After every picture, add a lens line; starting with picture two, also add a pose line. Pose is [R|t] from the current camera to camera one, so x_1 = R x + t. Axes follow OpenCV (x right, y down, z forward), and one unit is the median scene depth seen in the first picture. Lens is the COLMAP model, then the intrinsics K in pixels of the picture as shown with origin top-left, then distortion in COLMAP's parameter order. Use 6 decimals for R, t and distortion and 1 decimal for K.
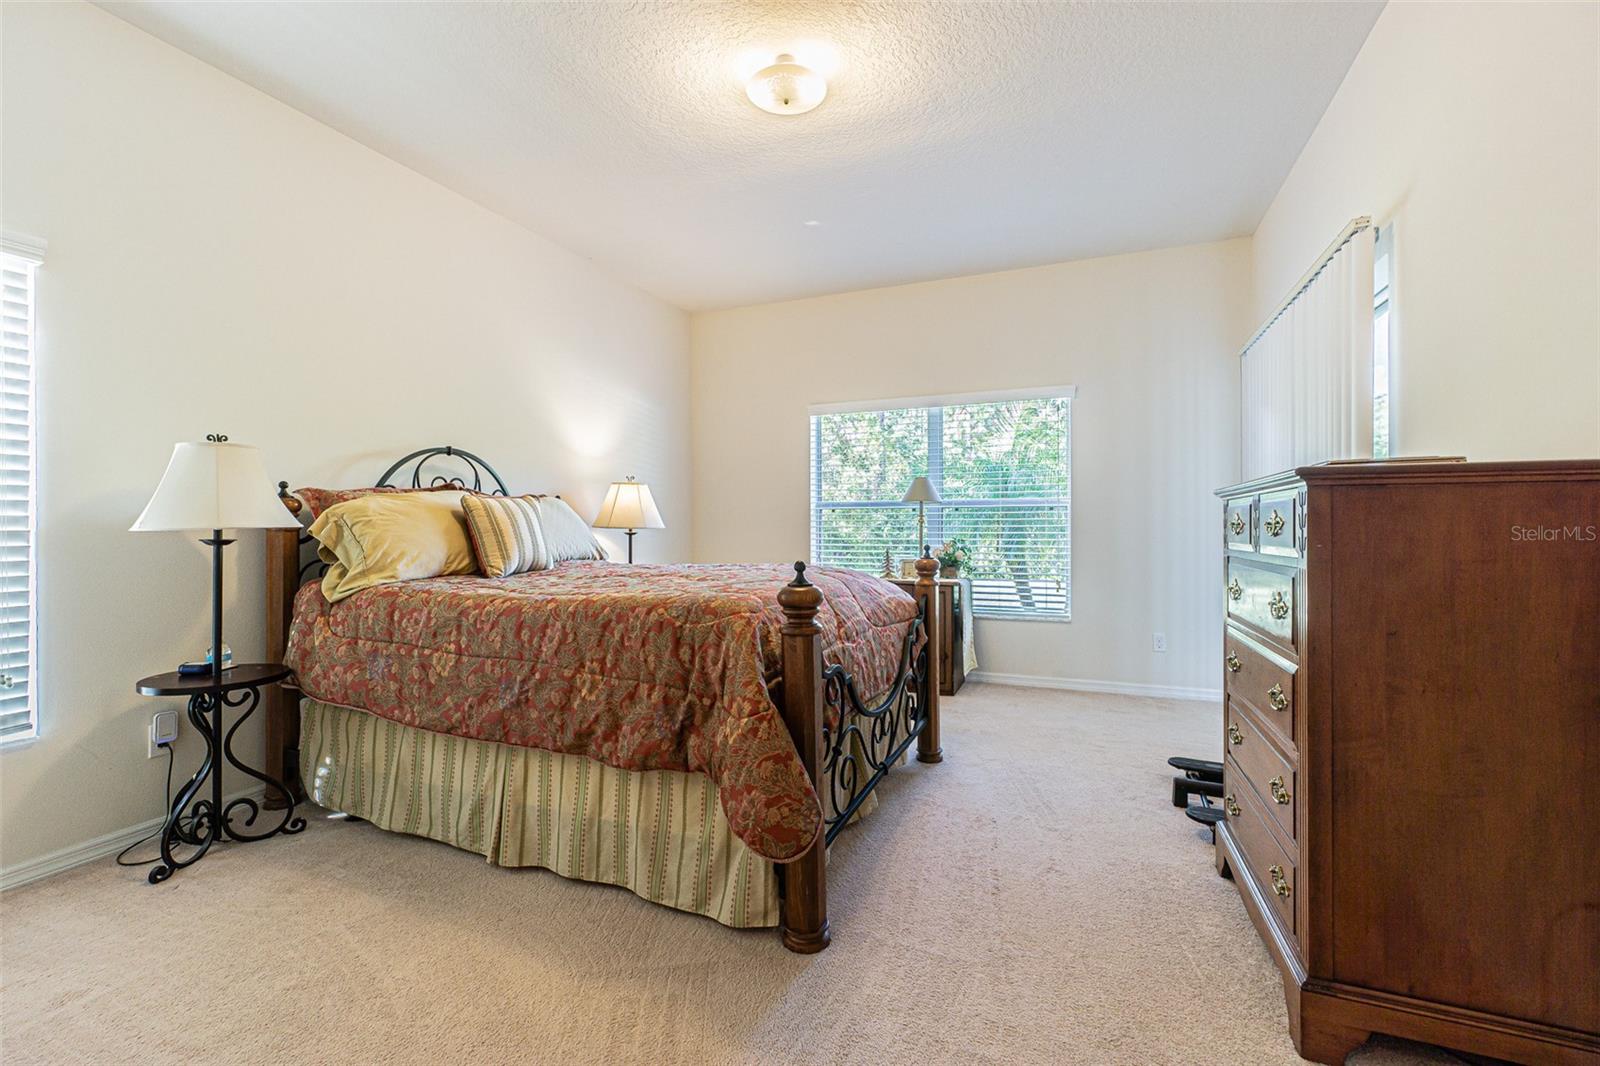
lens RADIAL K [[691.4, 0, 792.9], [0, 691.4, 510.2], [0, 0, 1]] dist [-0.002739, -0.000042]
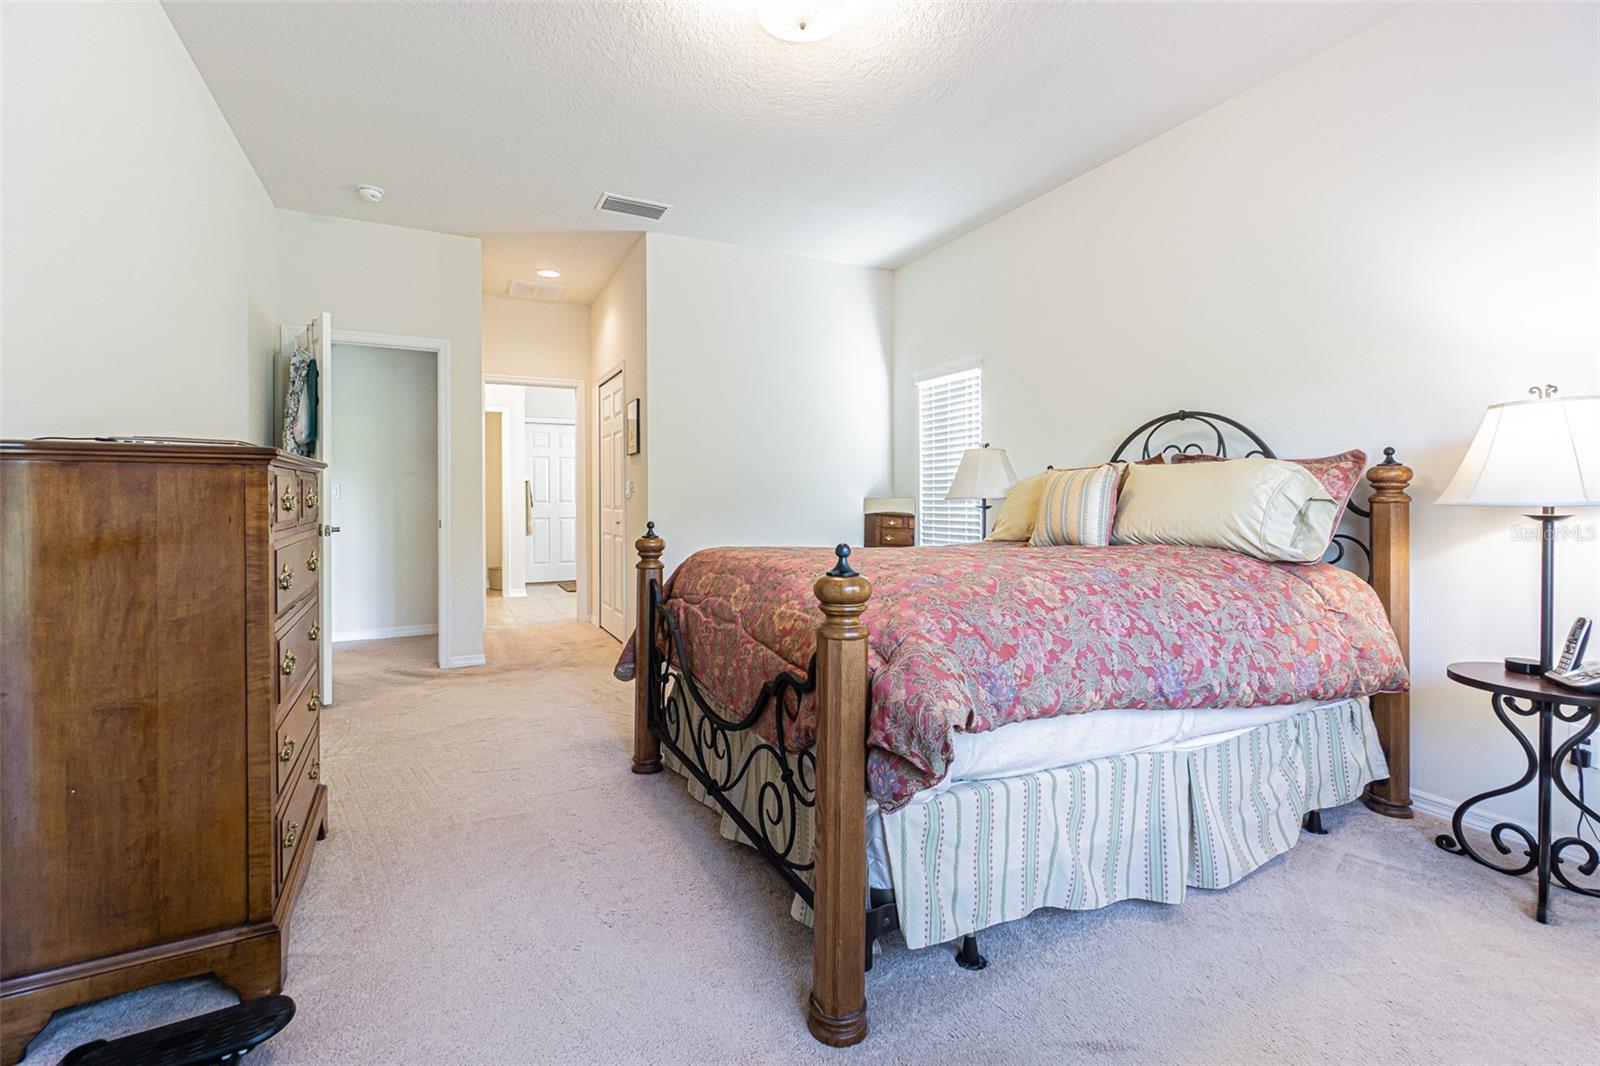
lens RADIAL K [[691.4, 0, 792.9], [0, 691.4, 510.2], [0, 0, 1]] dist [-0.002739, -0.000042]
pose [[-0.640661, 0.016241, -0.767652, 0.521101], [0.017242, 0.999828, 0.006764, 0.023661], [0.767630, -0.008902, -0.640831, 1.186134]]
